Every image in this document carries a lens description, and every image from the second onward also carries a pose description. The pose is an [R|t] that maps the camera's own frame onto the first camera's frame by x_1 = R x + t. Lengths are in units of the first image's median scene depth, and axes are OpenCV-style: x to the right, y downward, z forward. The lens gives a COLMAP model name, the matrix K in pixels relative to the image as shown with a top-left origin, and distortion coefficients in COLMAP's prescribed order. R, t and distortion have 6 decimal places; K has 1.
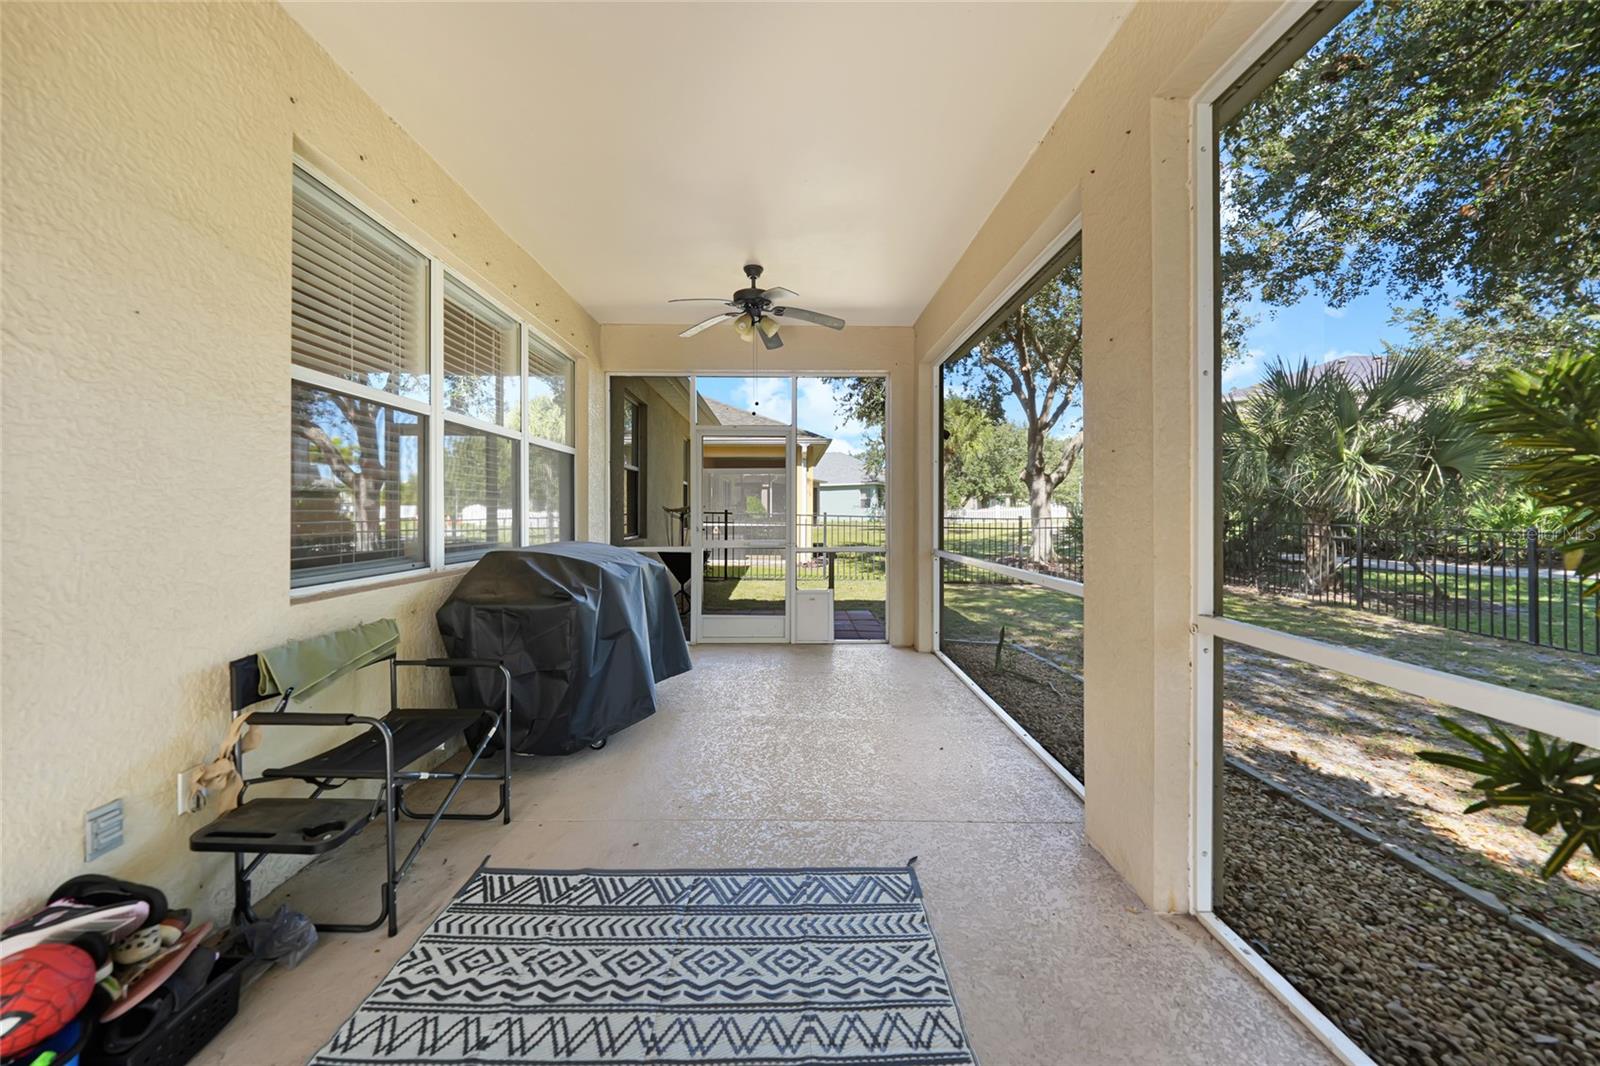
lens RADIAL K [[563.6, 0, 796.8], [0, 563.6, 508.6], [0, 0, 1]] dist [-0.004540, 0.000141]
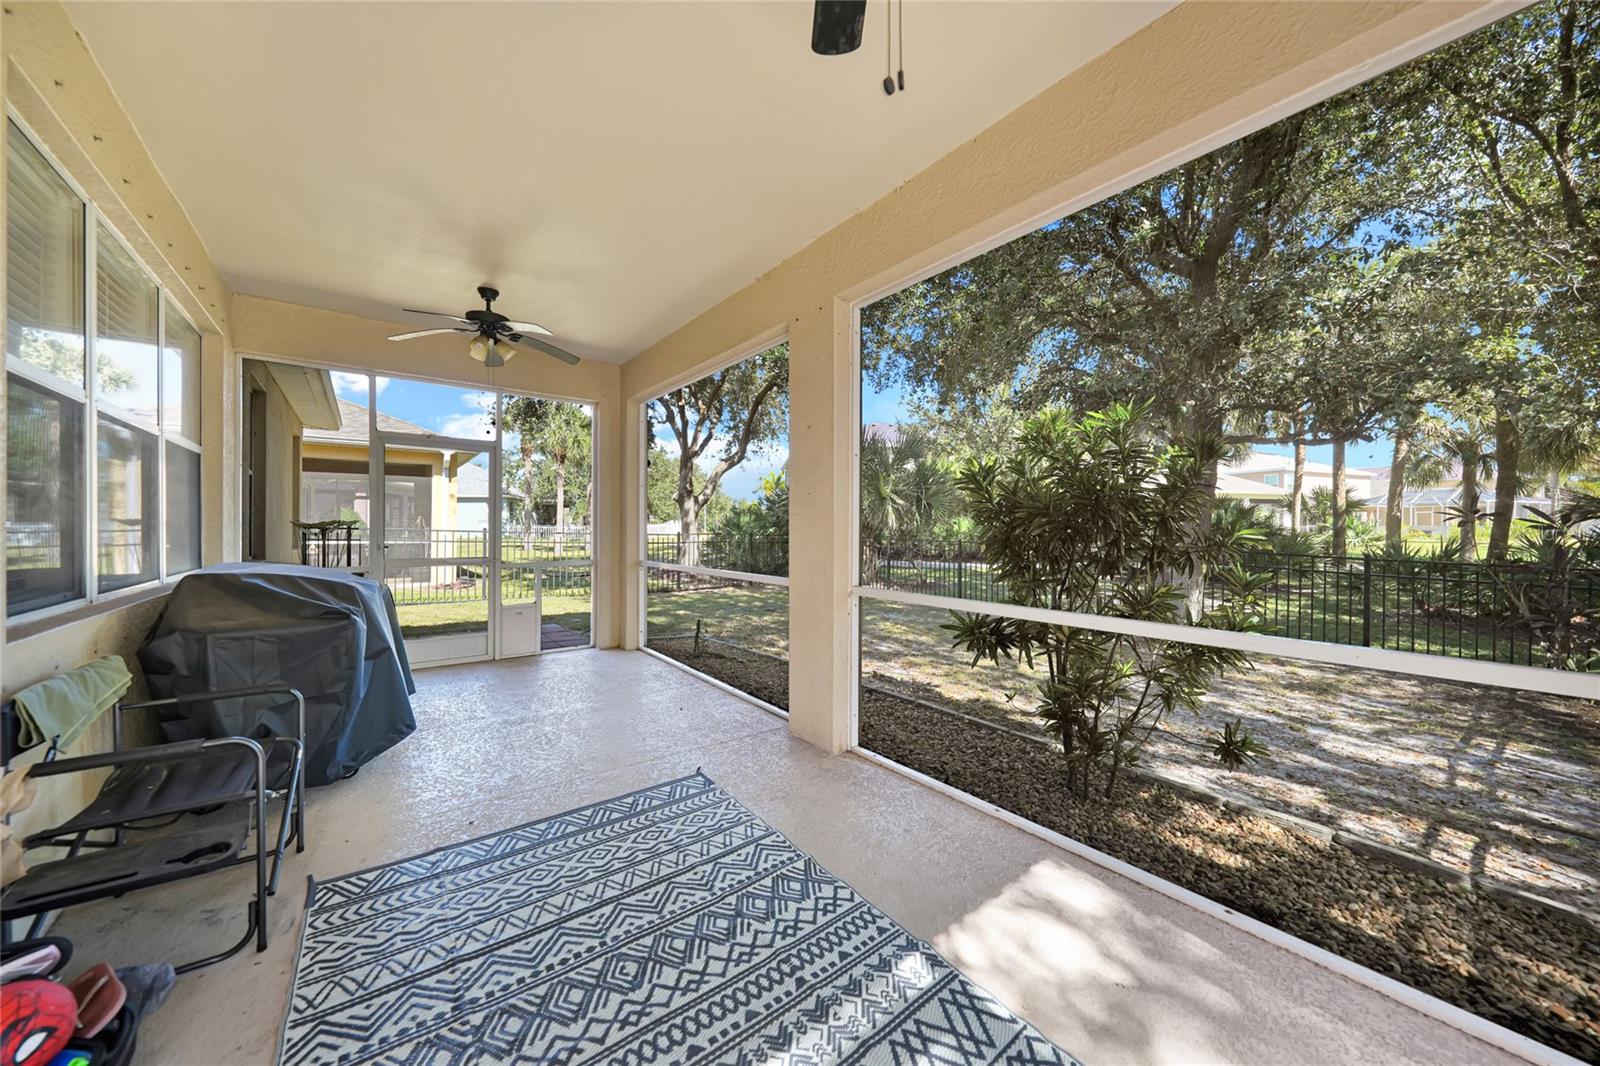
lens RADIAL K [[552.8, 0, 808.9], [0, 552.8, 519.7], [0, 0, 1]] dist [-0.001396, -0.000006]
pose [[0.791090, 0.014102, 0.611538, -0.177355], [-0.008596, 0.999892, -0.011937, -0.001756], [-0.611640, 0.004187, 0.791125, -0.120471]]
